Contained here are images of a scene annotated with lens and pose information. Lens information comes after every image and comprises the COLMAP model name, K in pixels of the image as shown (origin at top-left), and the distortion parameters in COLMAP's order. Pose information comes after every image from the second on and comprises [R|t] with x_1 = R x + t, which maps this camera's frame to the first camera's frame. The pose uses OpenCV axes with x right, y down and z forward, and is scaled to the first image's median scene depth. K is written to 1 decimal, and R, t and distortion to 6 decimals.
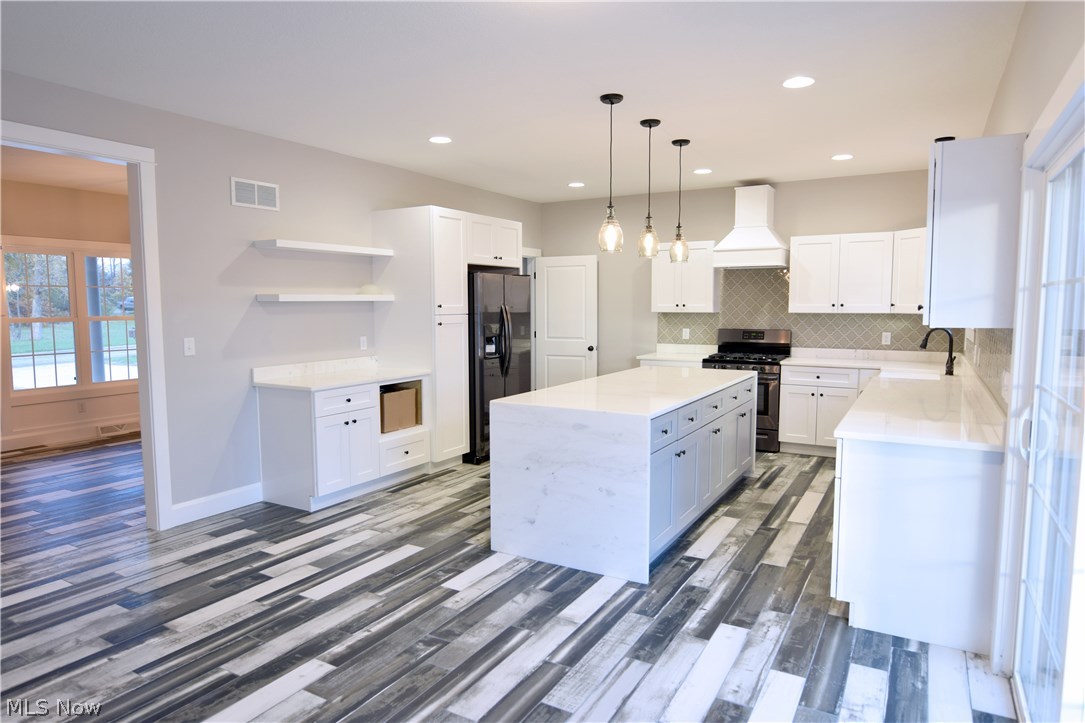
lens RADIAL K [[660.0, 0, 544.5], [0, 660.0, 354.0], [0, 0, 1]] dist [-0.017247, -0.005132]
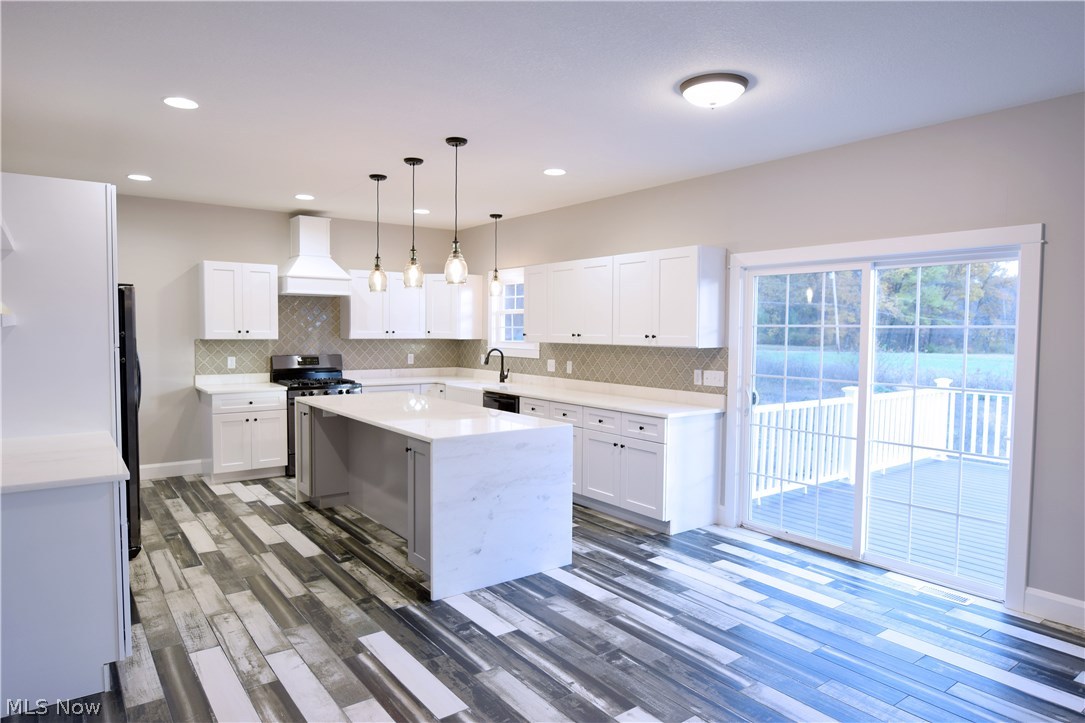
lens RADIAL K [[660.0, 0, 523.5], [0, 660.0, 357.2], [0, 0, 1]] dist [-0.017247, -0.005132]
pose [[0.402999, -0.035094, 0.914527, -0.562321], [0.061507, 0.998044, 0.011194, -0.029250], [-0.913131, 0.051738, 0.404369, 0.324889]]
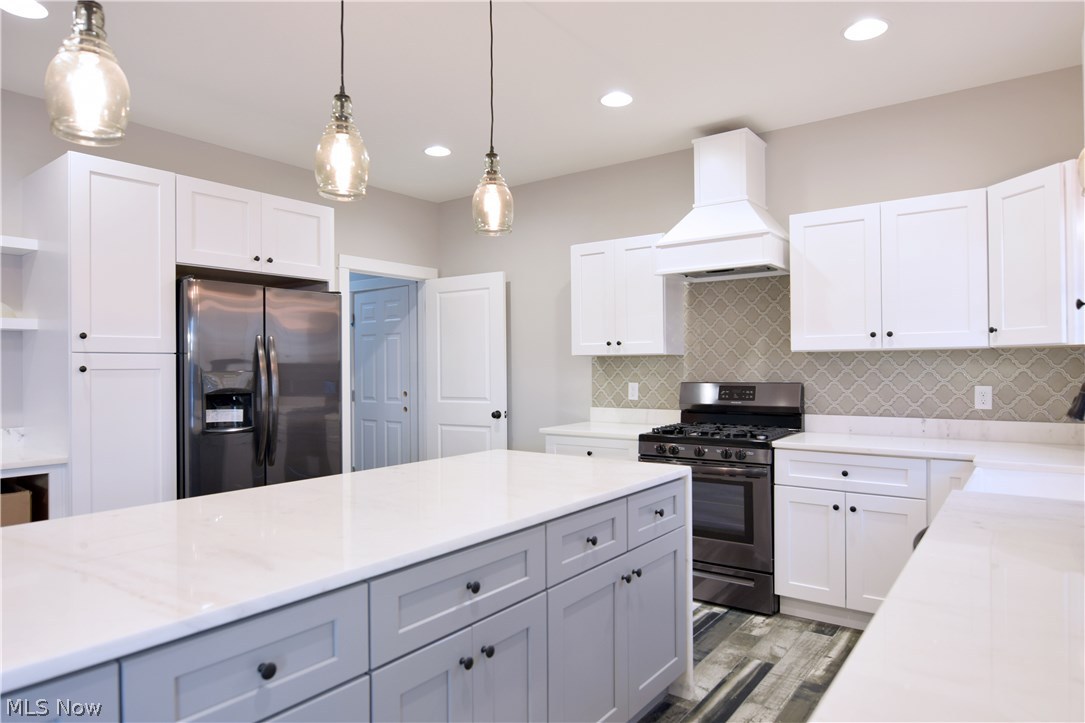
lens RADIAL K [[660.0, 0, 546.6], [0, 660.0, 357.0], [0, 0, 1]] dist [-0.017247, -0.005132]
pose [[0.993875, -0.007080, -0.110287, 0.250155], [-0.003190, 0.995692, -0.092667, -0.006859], [0.110468, 0.092451, 0.989570, 0.476443]]
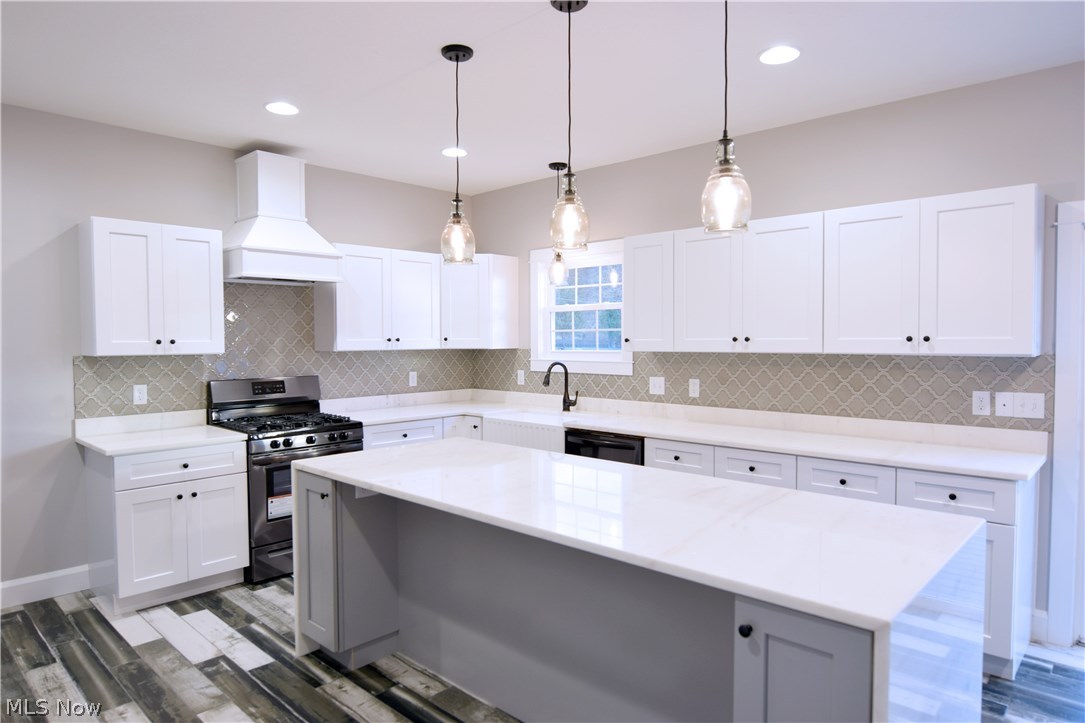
lens RADIAL K [[660.0, 0, 523.7], [0, 660.0, 358.1], [0, 0, 1]] dist [-0.017247, -0.005132]
pose [[0.233368, -0.030149, 0.971921, -0.286018], [0.079049, 0.996799, 0.011941, -0.052158], [-0.969170, 0.074042, 0.235005, 0.704353]]
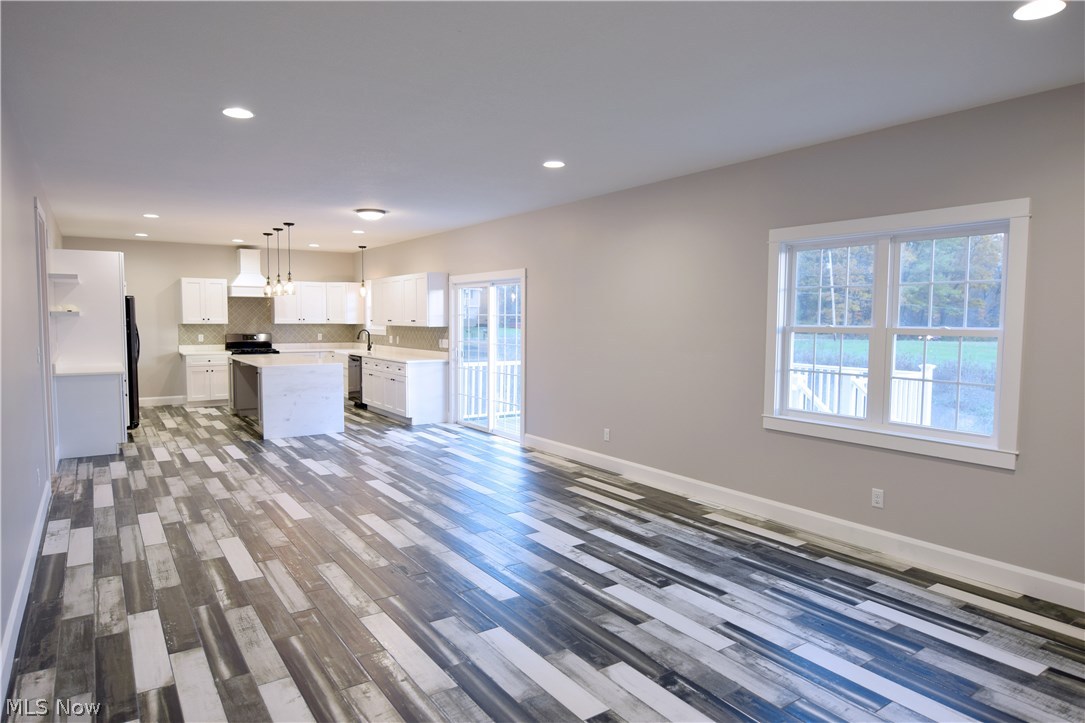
lens RADIAL K [[660.0, 0, 528.3], [0, 660.0, 362.5], [0, 0, 1]] dist [-0.017247, -0.005132]
pose [[0.439199, -0.057228, 0.896565, -1.005944], [0.062839, 0.997482, 0.032887, 0.028331], [-0.896190, 0.041895, 0.441689, -0.421383]]
